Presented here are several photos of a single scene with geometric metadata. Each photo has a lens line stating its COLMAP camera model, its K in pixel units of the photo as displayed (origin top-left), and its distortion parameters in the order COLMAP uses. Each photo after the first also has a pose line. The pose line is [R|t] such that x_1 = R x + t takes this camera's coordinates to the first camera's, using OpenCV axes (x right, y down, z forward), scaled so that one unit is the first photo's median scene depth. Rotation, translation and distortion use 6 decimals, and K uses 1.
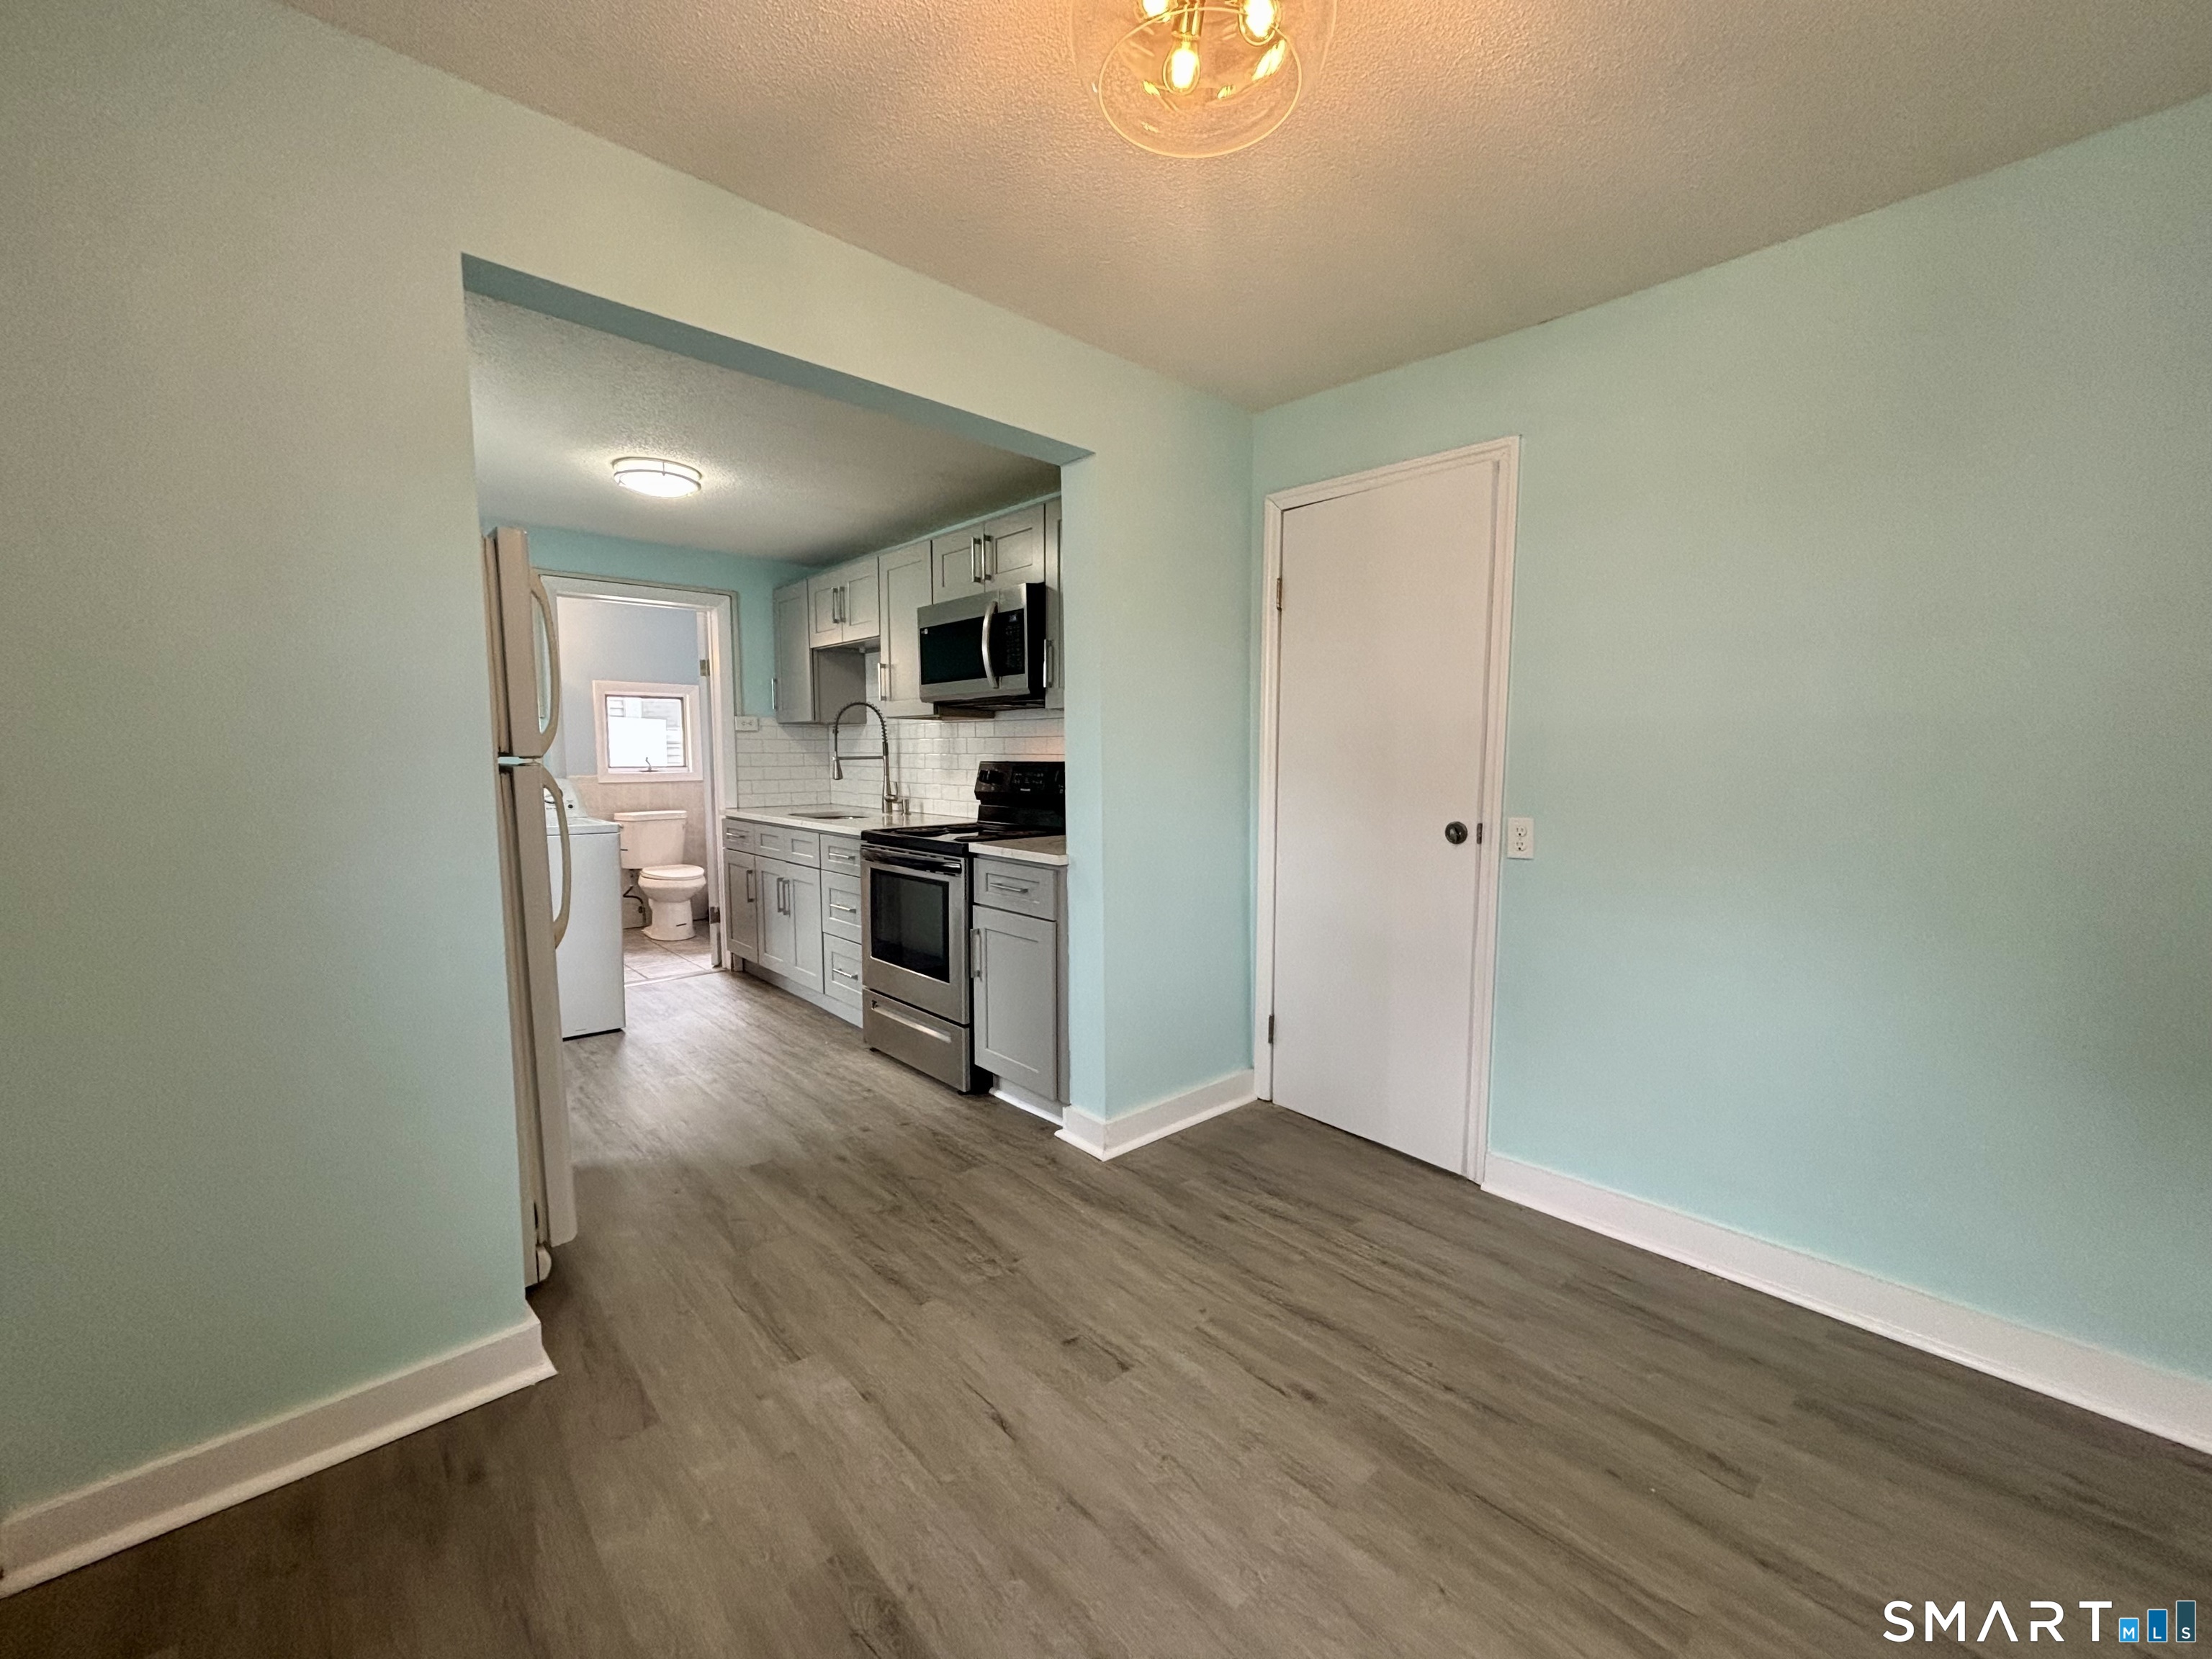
lens RADIAL K [[892.2, 0, 1103.3], [0, 892.2, 838.4], [0, 0, 1]] dist [0.008095, -0.002780]
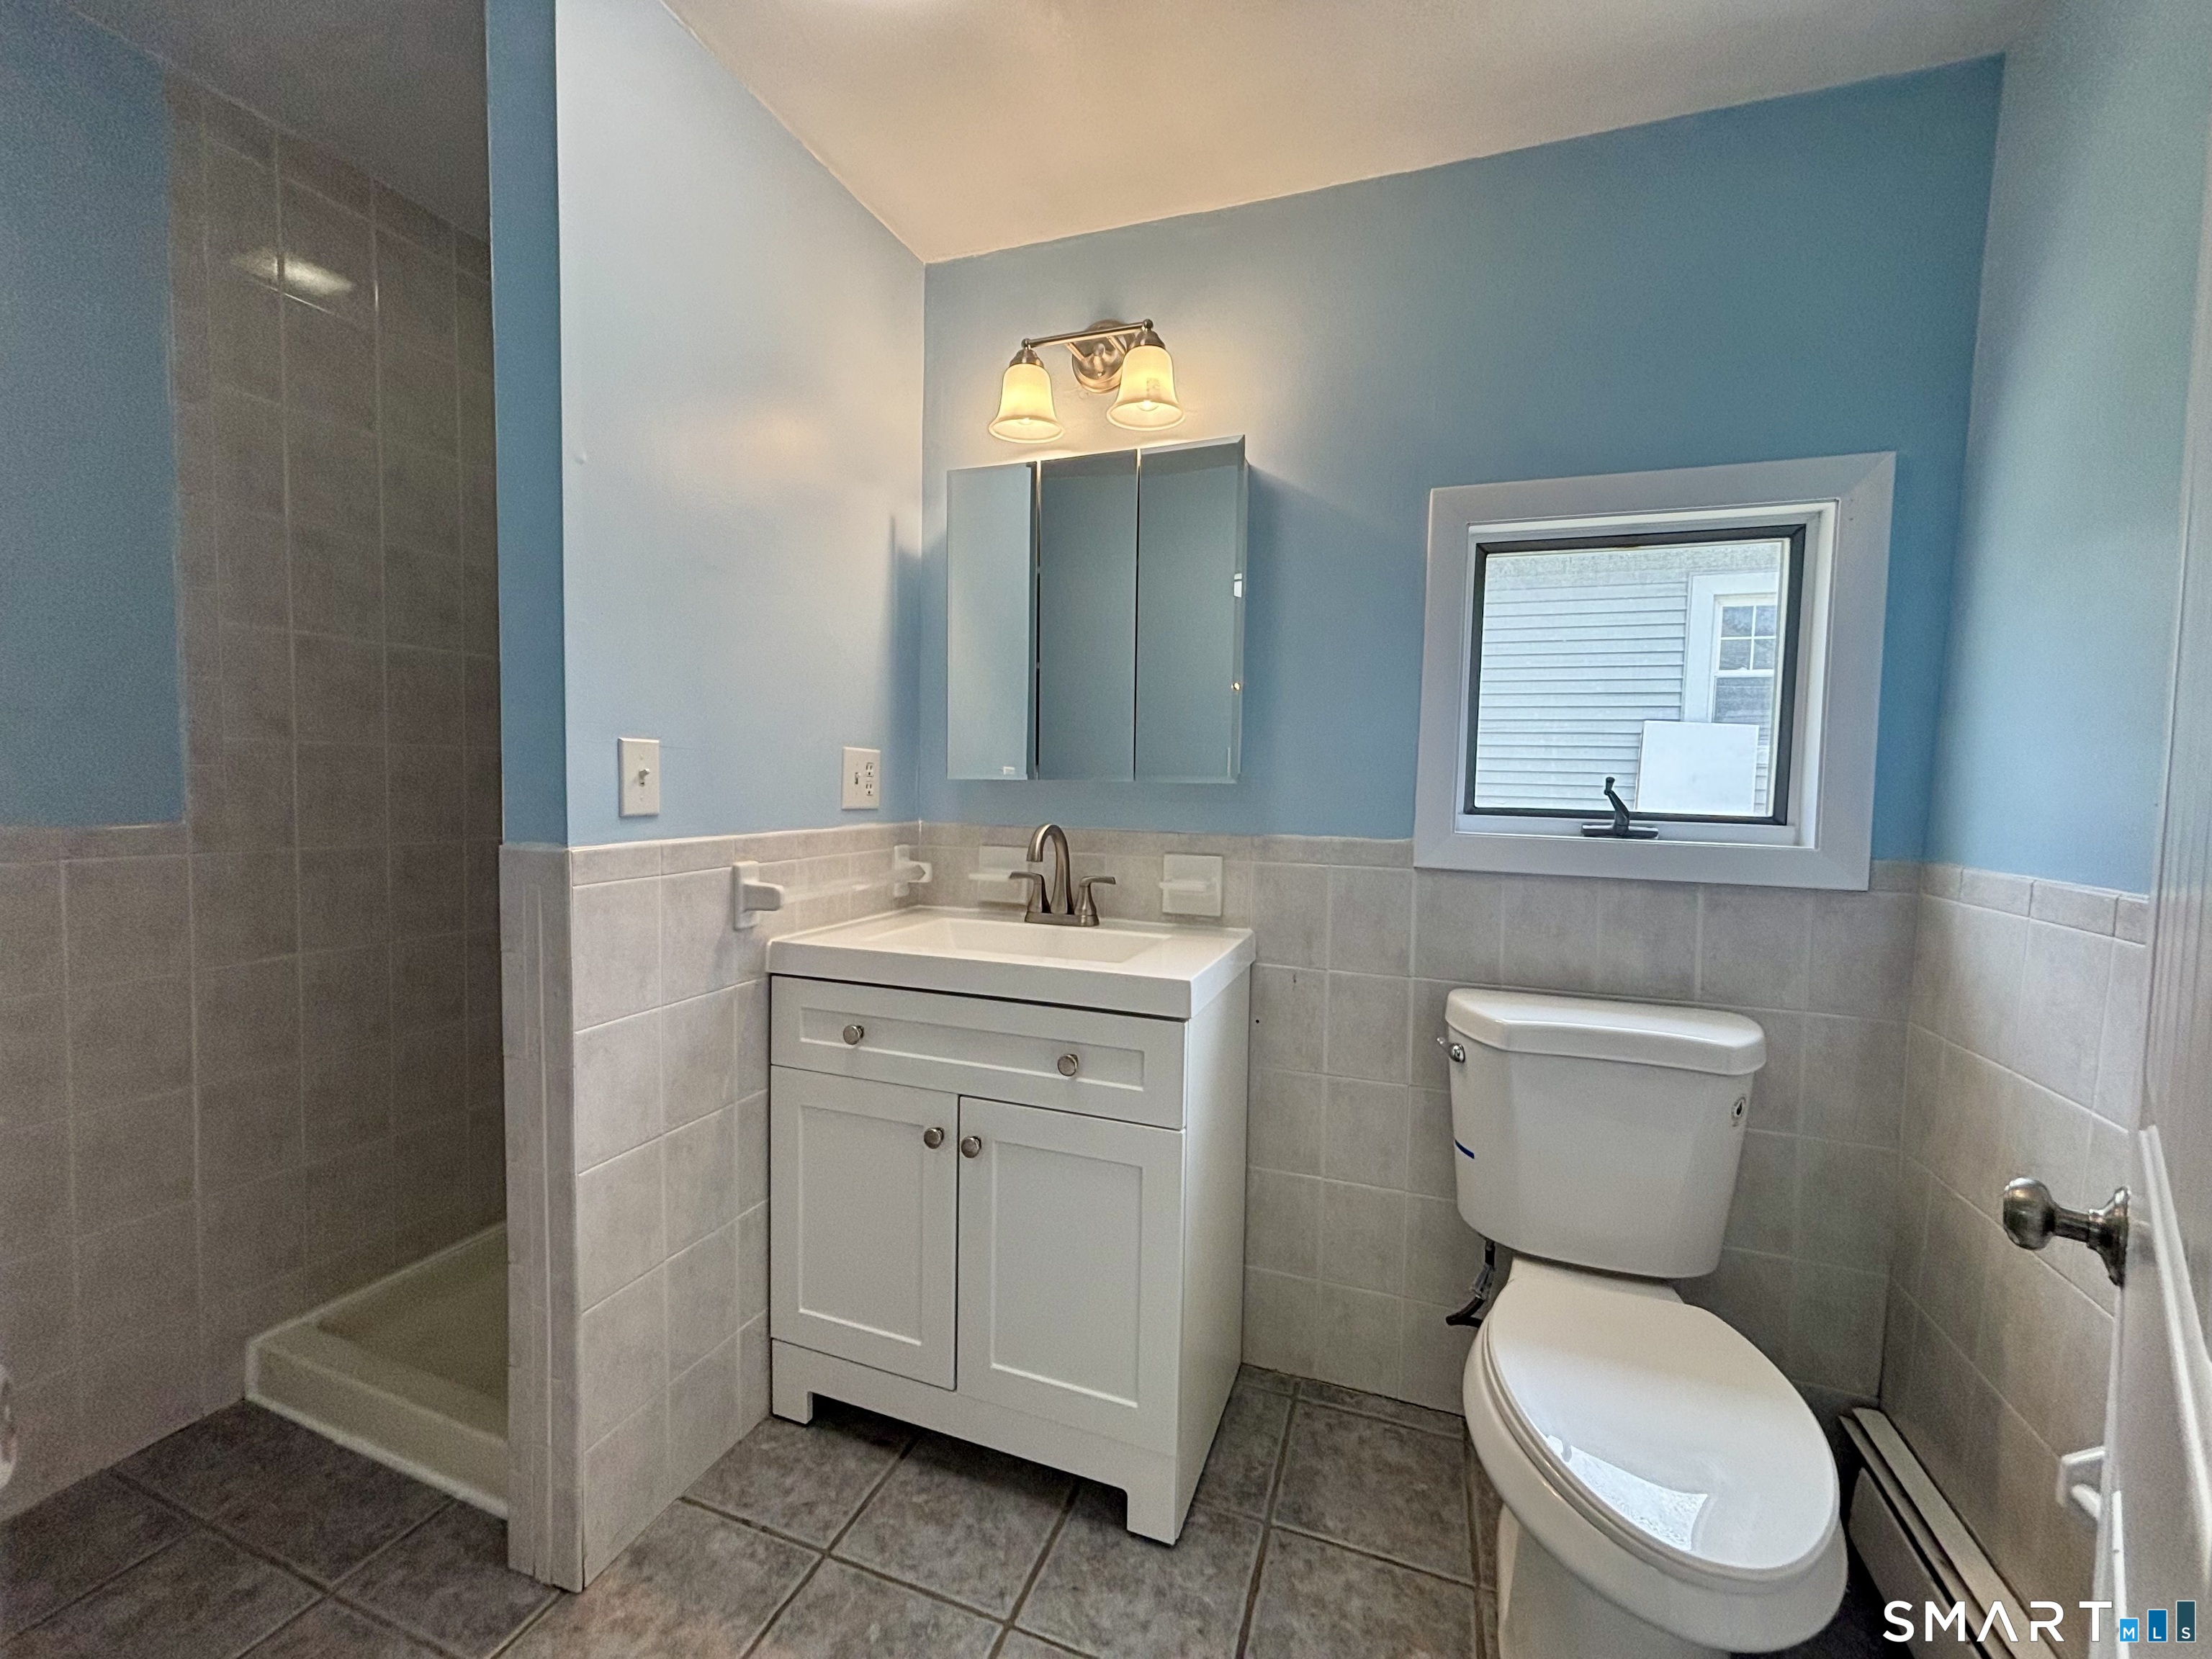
lens RADIAL K [[892.2, 0, 1110.1], [0, 892.2, 833.1], [0, 0, 1]] dist [0.008095, -0.002780]
pose [[0.454250, 0.062982, -0.888645, -0.938670], [-0.105928, 0.994240, 0.016319, -0.171710], [0.884554, 0.086719, 0.458305, 2.039069]]
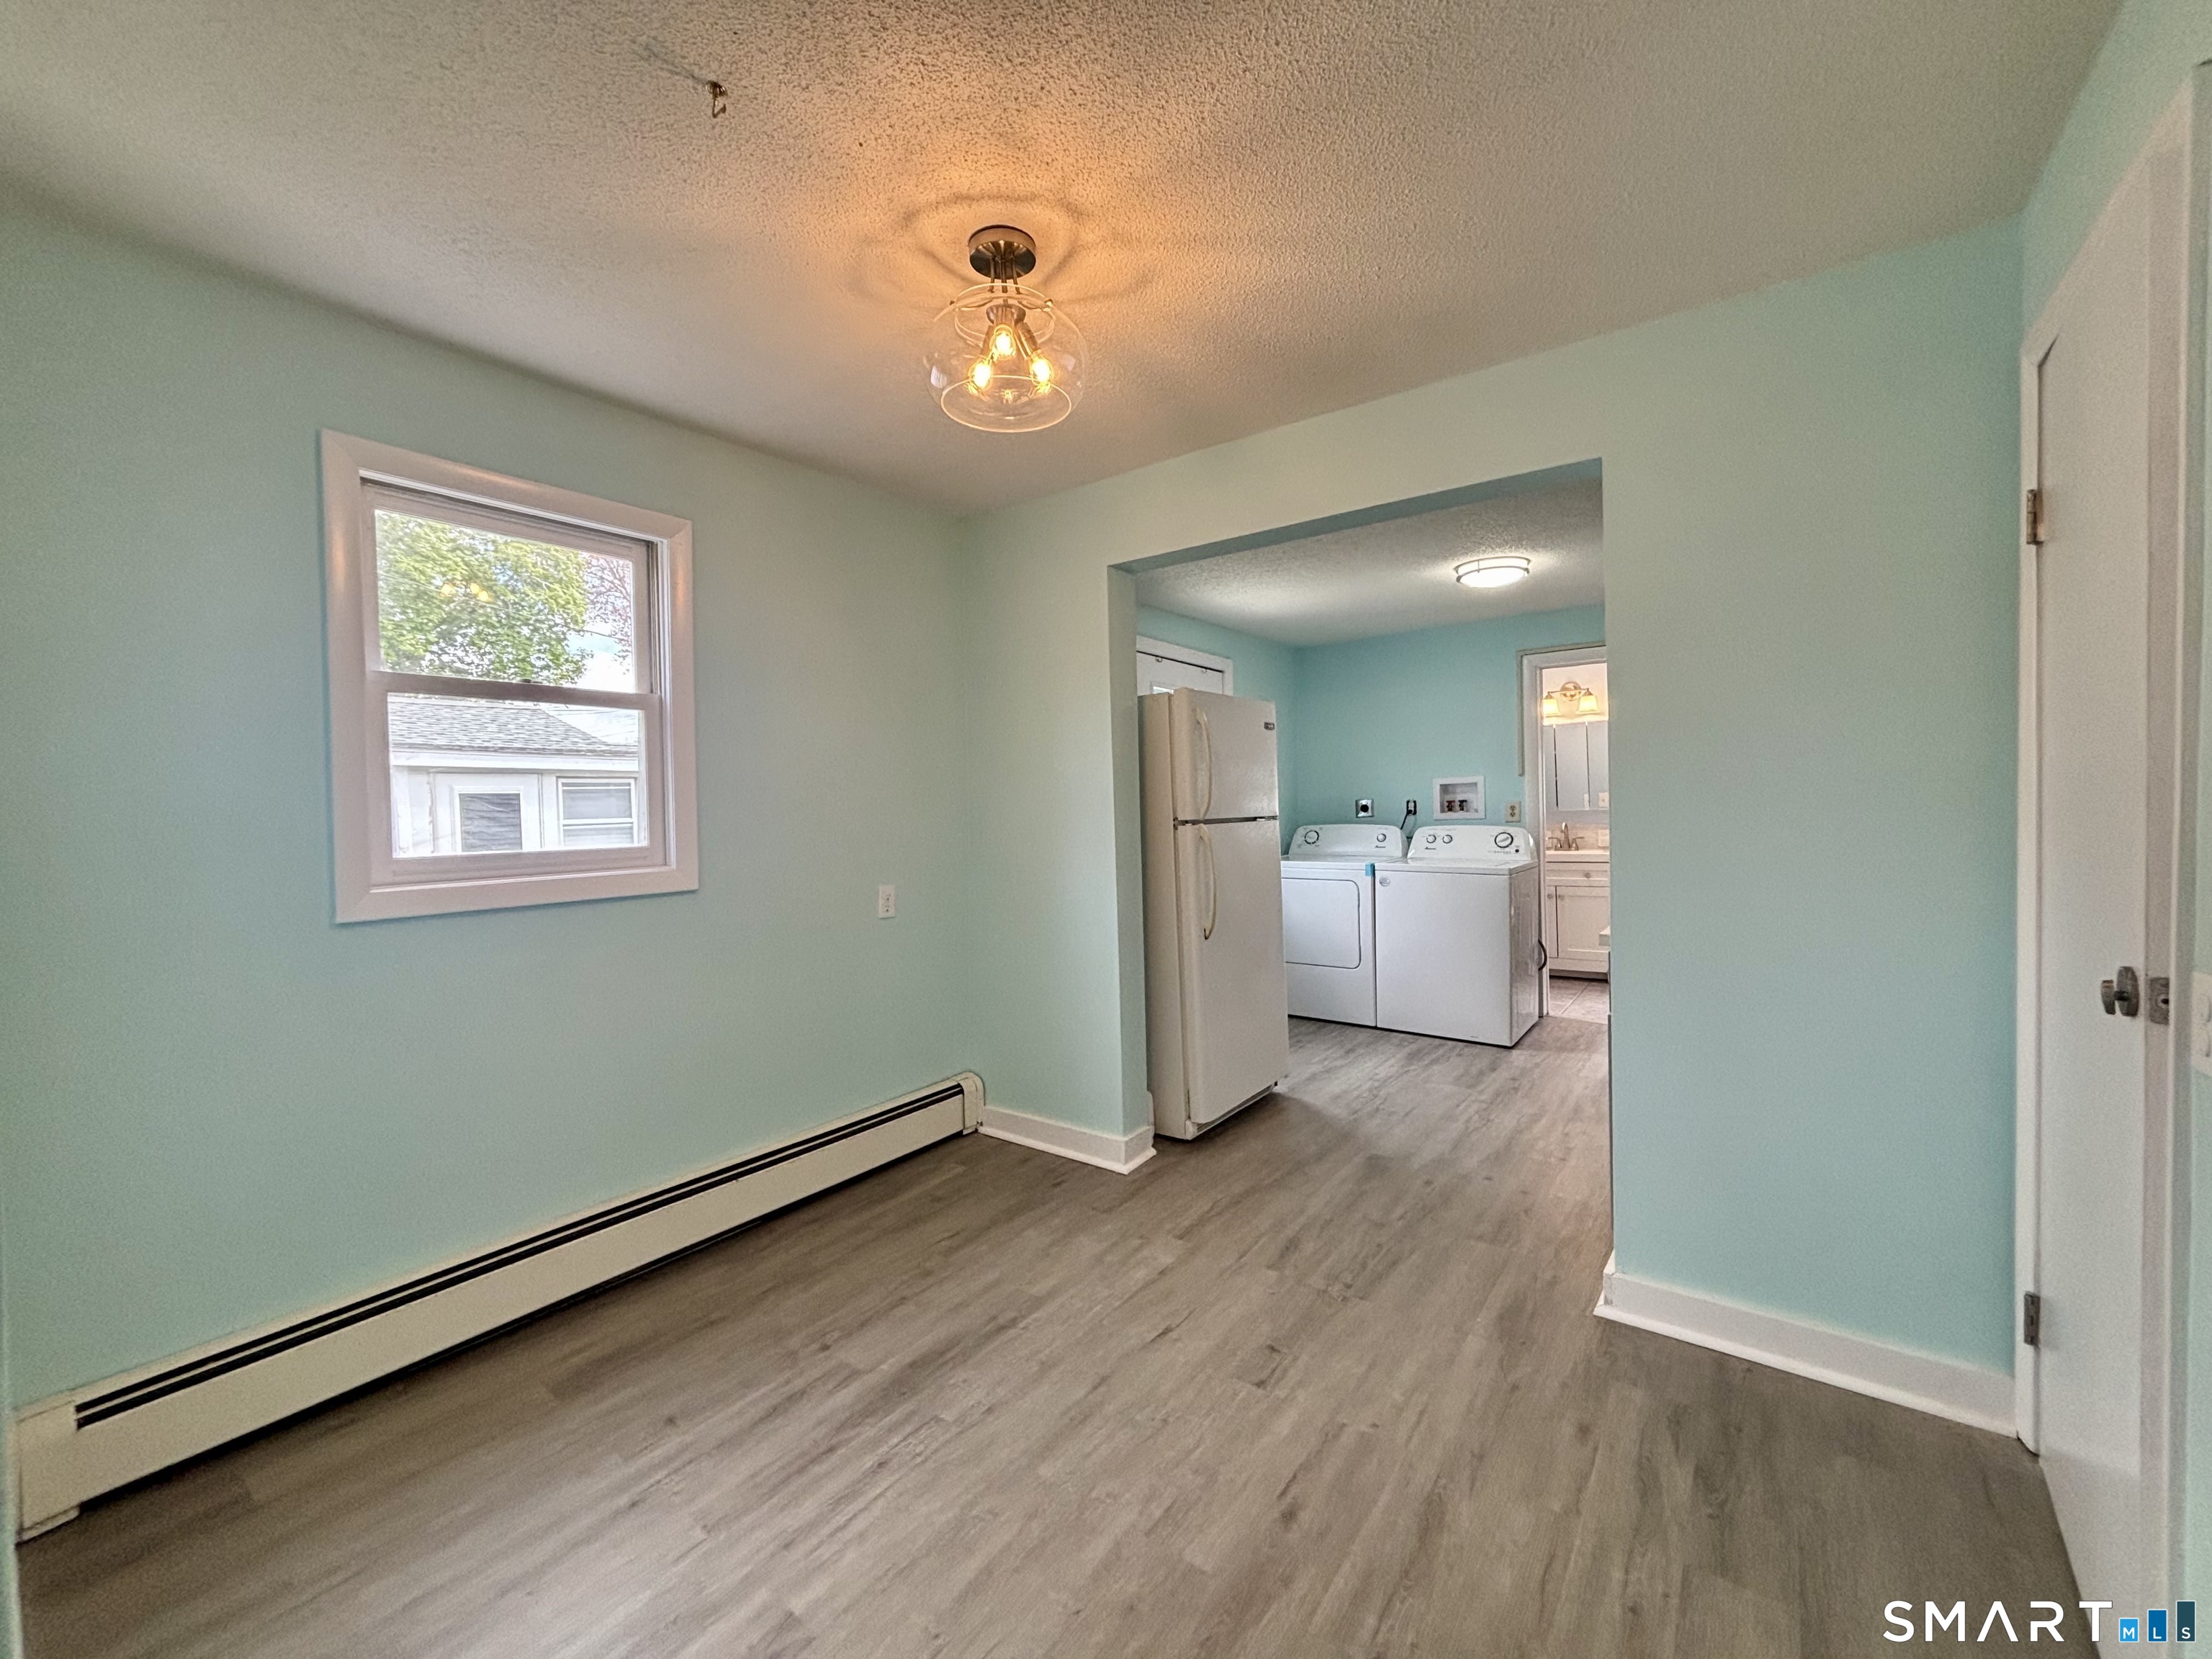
lens RADIAL K [[892.2, 0, 1105.9], [0, 892.2, 817.6], [0, 0, 1]] dist [0.008095, -0.002780]
pose [[0.189829, 0.004526, -0.981807, 0.811024], [-0.066045, 0.997783, -0.008170, -0.061303], [0.979593, 0.066395, 0.189707, 0.430717]]
